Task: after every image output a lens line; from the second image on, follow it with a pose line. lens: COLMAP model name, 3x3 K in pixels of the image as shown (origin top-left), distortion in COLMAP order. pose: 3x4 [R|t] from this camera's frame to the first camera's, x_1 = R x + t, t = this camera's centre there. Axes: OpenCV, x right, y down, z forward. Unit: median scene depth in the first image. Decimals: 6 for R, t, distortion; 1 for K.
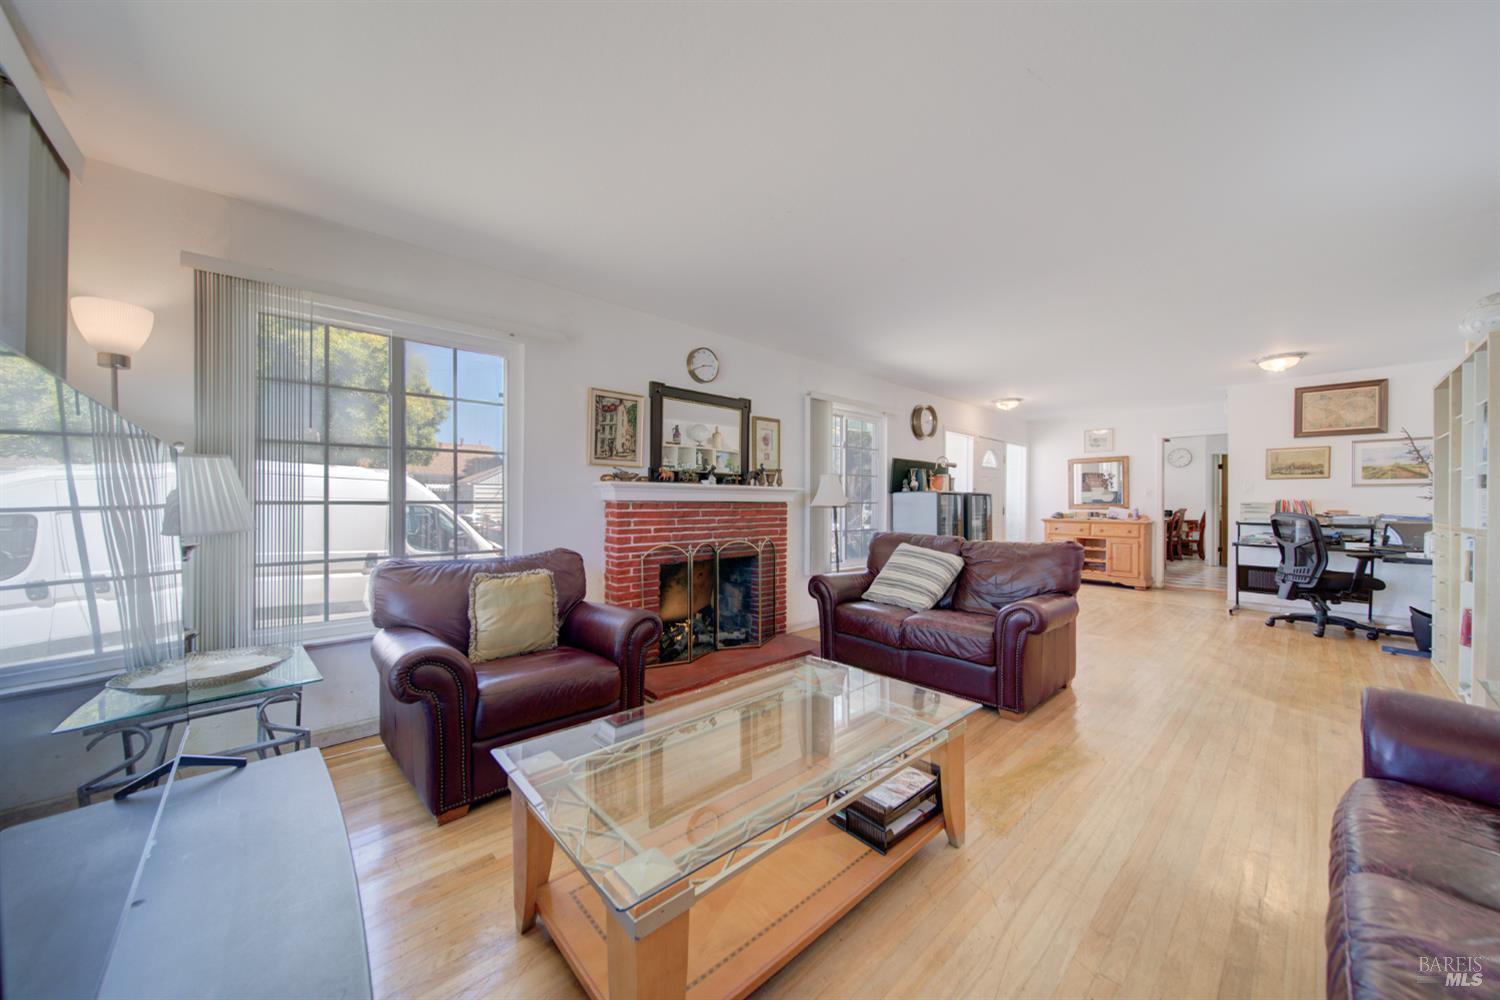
lens RADIAL K [[520.3, 0, 750.0], [0, 520.3, 500.0], [0, 0, 1]] dist [0.000004, -0.000004]
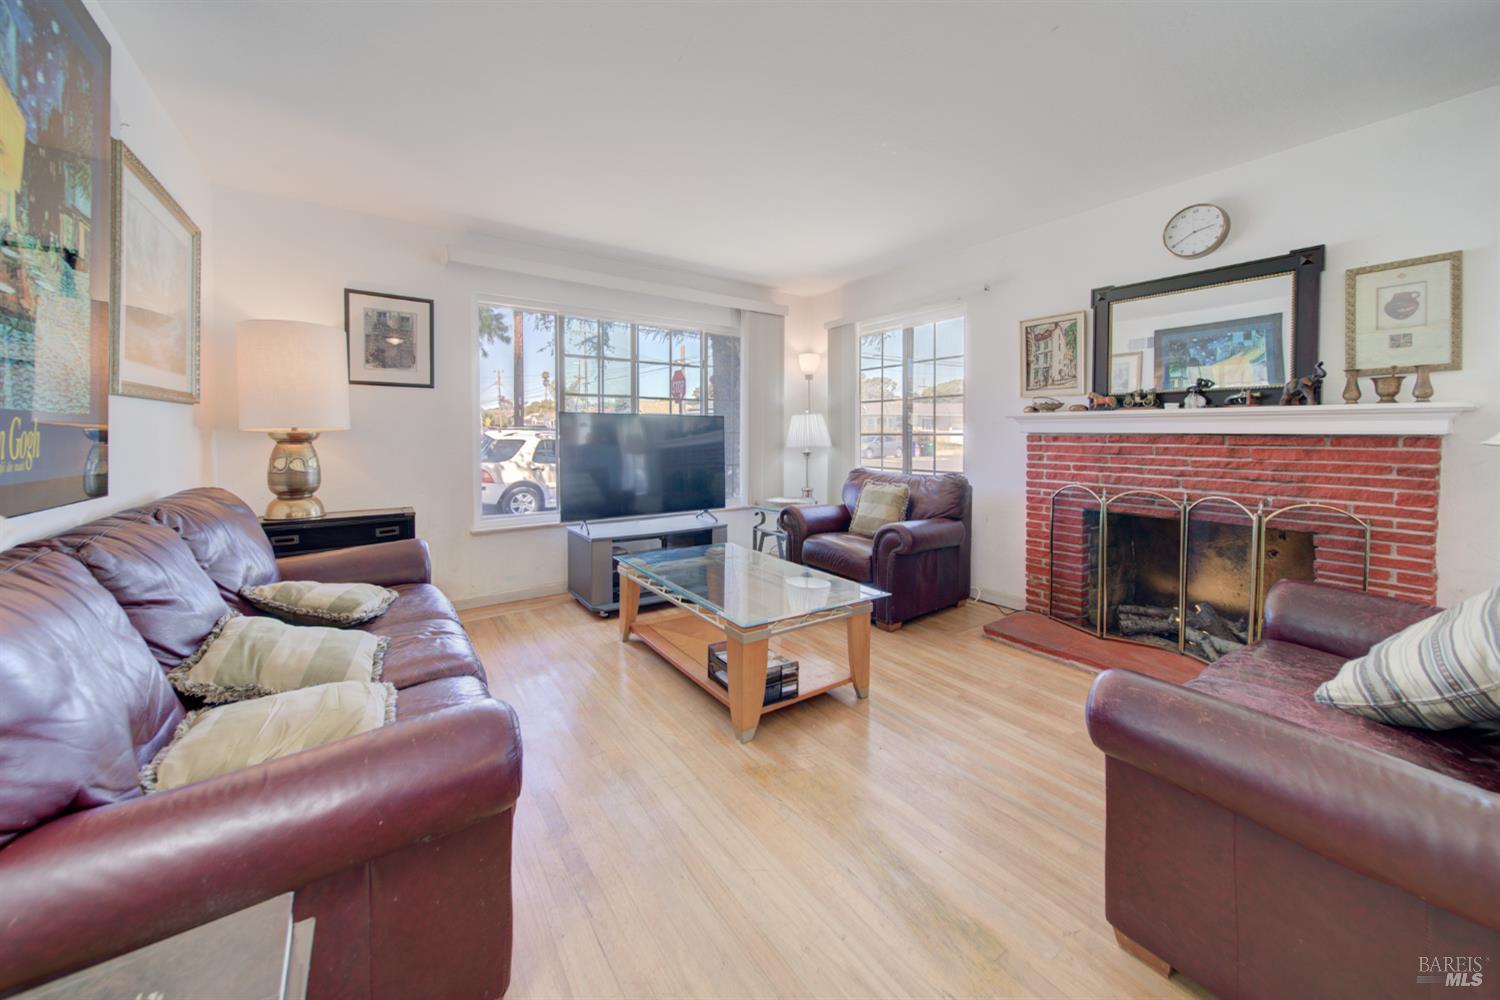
lens RADIAL K [[553.6, 0, 754.2], [0, 553.6, 432.0], [0, 0, 1]] dist [-0.000369, -0.000070]
pose [[-0.129360, 0.002702, -0.991594, 0.765651], [0.008455, 0.999963, 0.001622, -0.005900], [0.991562, -0.008174, -0.129378, 0.575875]]
